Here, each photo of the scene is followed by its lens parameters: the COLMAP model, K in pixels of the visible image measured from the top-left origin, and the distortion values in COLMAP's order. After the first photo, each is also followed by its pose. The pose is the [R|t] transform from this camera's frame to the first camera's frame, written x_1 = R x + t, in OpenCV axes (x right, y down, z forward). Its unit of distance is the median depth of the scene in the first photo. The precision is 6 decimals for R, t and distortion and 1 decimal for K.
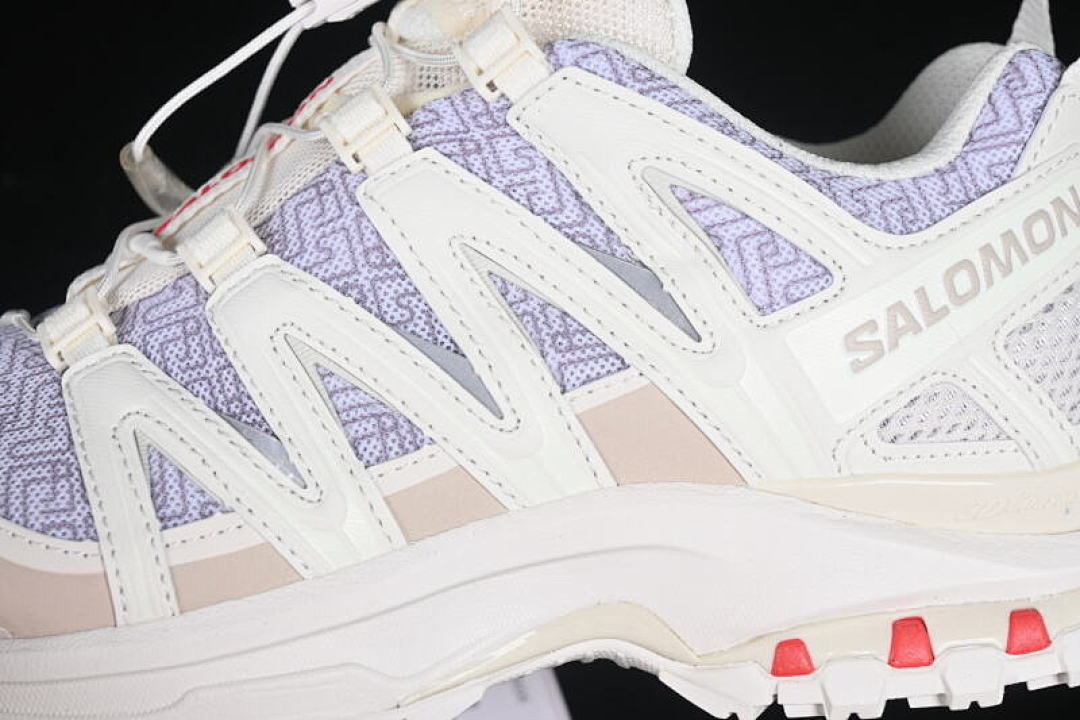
lens RADIAL K [[2383.4, 0, 537.2], [0, 2383.4, 359.6], [0, 0, 1]] dist [0.038267, 0.000000]
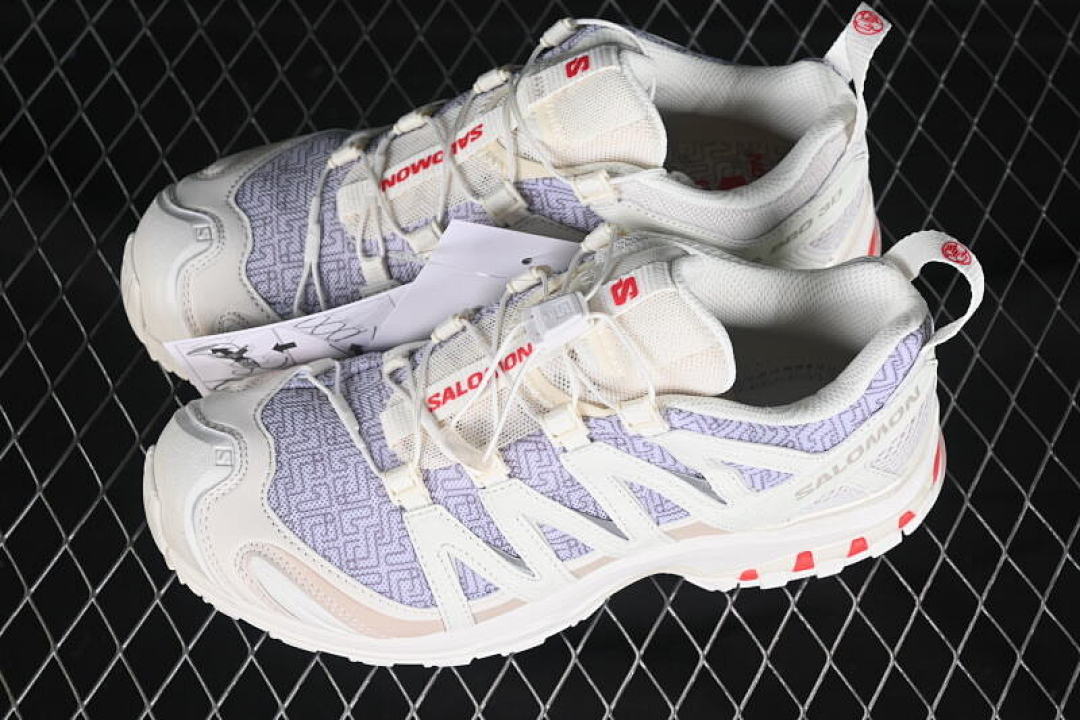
lens RADIAL K [[2383.4, 0, 538.2], [0, 2383.4, 360.4], [0, 0, 1]] dist [0.038267, 0.000000]
pose [[0.987710, -0.074423, 0.137440, -0.357033], [-0.058525, 0.639270, 0.766752, -1.620637], [-0.144926, -0.765372, 0.627058, -0.152815]]
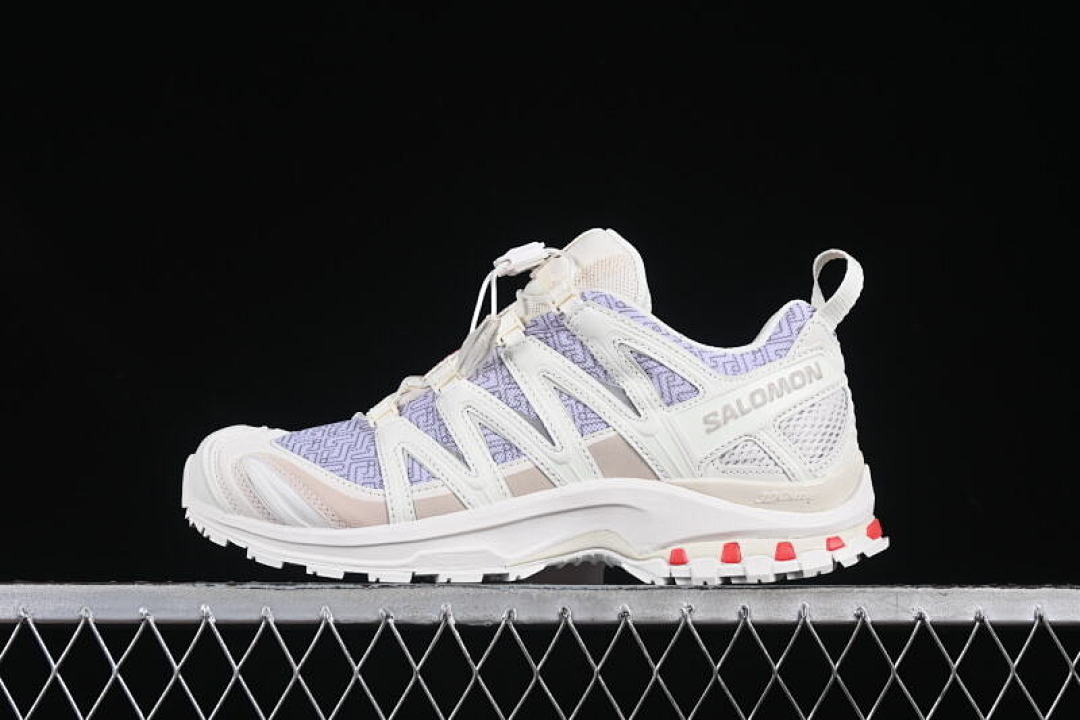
lens RADIAL K [[2383.4, 0, 542.3], [0, 2383.4, 358.9], [0, 0, 1]] dist [0.038267, 0.000000]
pose [[0.988238, 0.018098, -0.151847, 0.326183], [-0.046775, 0.981155, -0.187476, 0.378898], [0.145592, 0.192374, 0.970461, -1.295804]]
